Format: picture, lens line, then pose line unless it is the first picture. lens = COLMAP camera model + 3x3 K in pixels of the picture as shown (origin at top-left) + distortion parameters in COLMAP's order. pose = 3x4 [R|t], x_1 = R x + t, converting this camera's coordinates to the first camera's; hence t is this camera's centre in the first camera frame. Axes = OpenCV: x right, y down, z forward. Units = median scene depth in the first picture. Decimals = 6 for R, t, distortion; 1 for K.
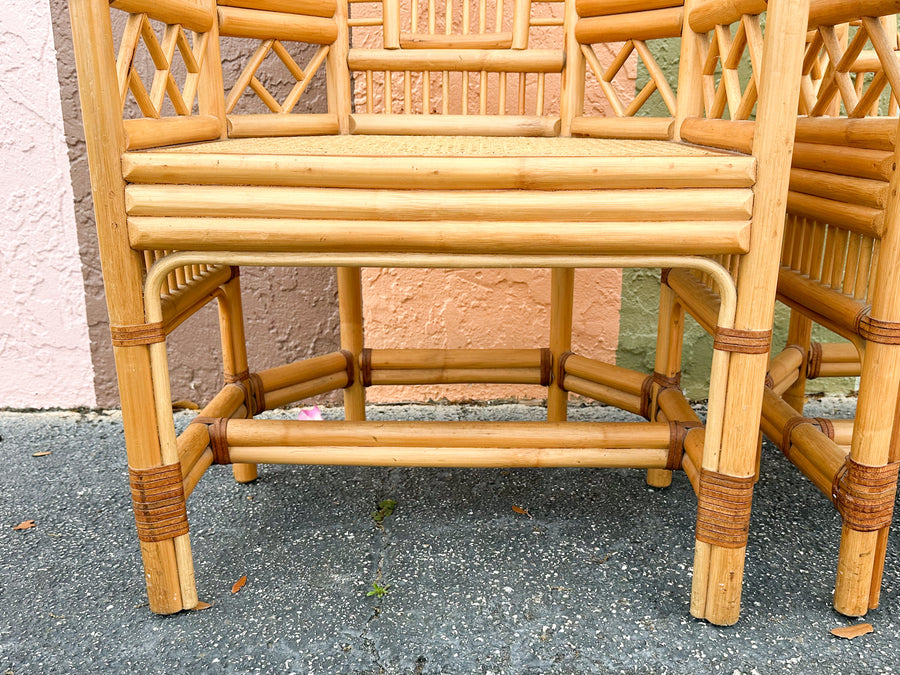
lens RADIAL K [[832.9, 0, 473.7], [0, 832.9, 387.1], [0, 0, 1]] dist [0.126897, -0.252040]
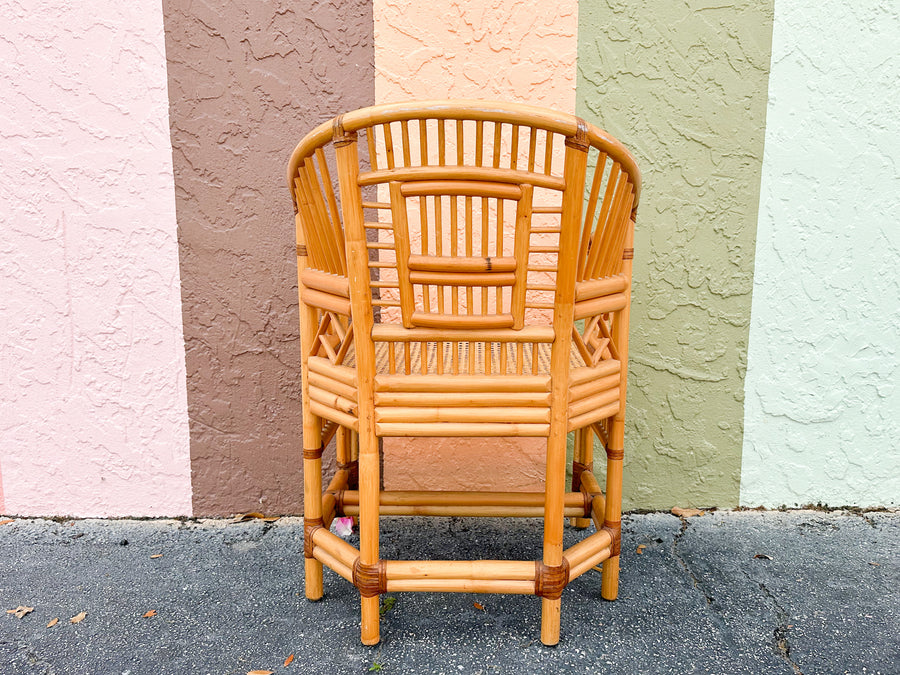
lens RADIAL K [[762.5, 0, 490.6], [0, 762.5, 345.8], [0, 0, 1]] dist [0.088825, -0.166637]
pose [[0.999748, 0.003978, -0.022114, 0.097798], [-0.006483, 0.993413, -0.114402, -0.144875], [0.021513, 0.114516, 0.993188, -0.374563]]
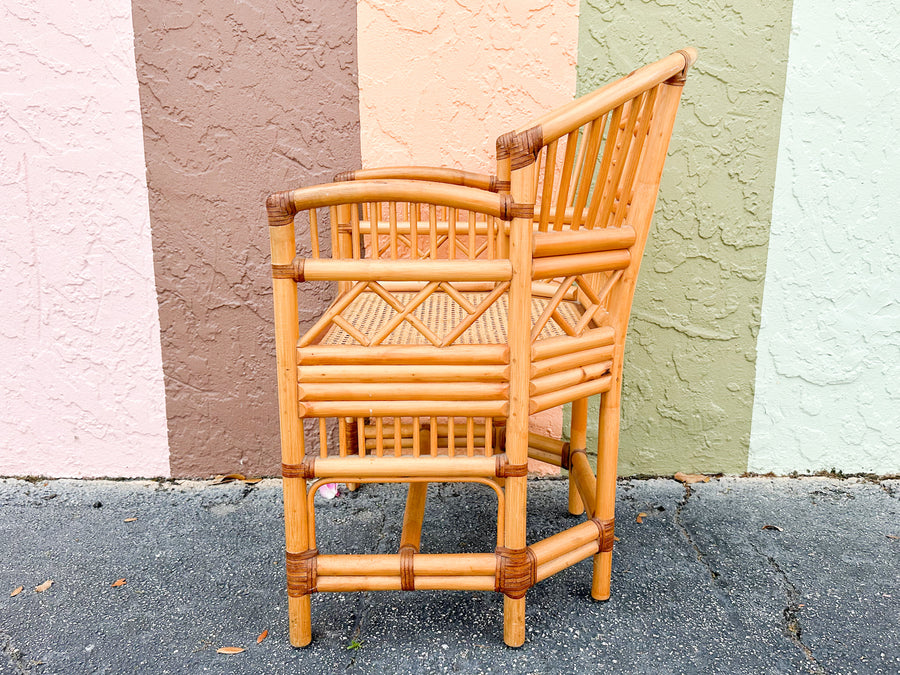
lens RADIAL K [[768.0, 0, 475.8], [0, 768.0, 343.7], [0, 0, 1]] dist [0.077132, -0.143083]
pose [[0.999003, 0.011868, -0.043026, 0.113141], [-0.014210, 0.998411, -0.054533, -0.161559], [0.042310, 0.055090, 0.997585, -0.279118]]
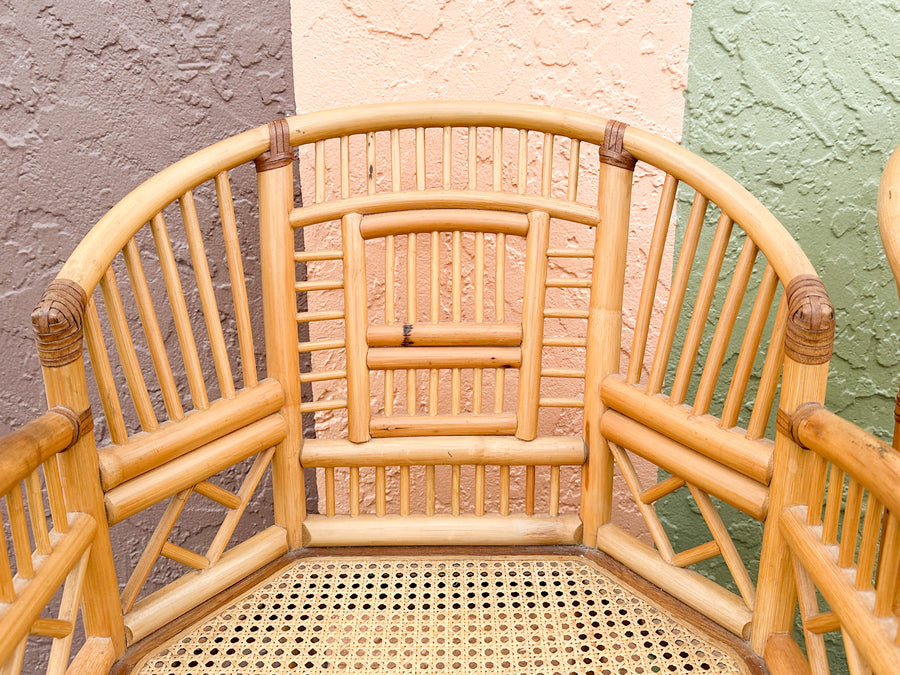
lens RADIAL K [[797.9, 0, 460.6], [0, 797.9, 302.5], [0, 0, 1]] dist [0.111624, -0.216183]
pose [[0.999800, -0.013676, 0.014599, -0.014404], [0.013950, 0.999725, -0.018846, -0.510908], [-0.014337, 0.019046, 0.999716, 0.276867]]
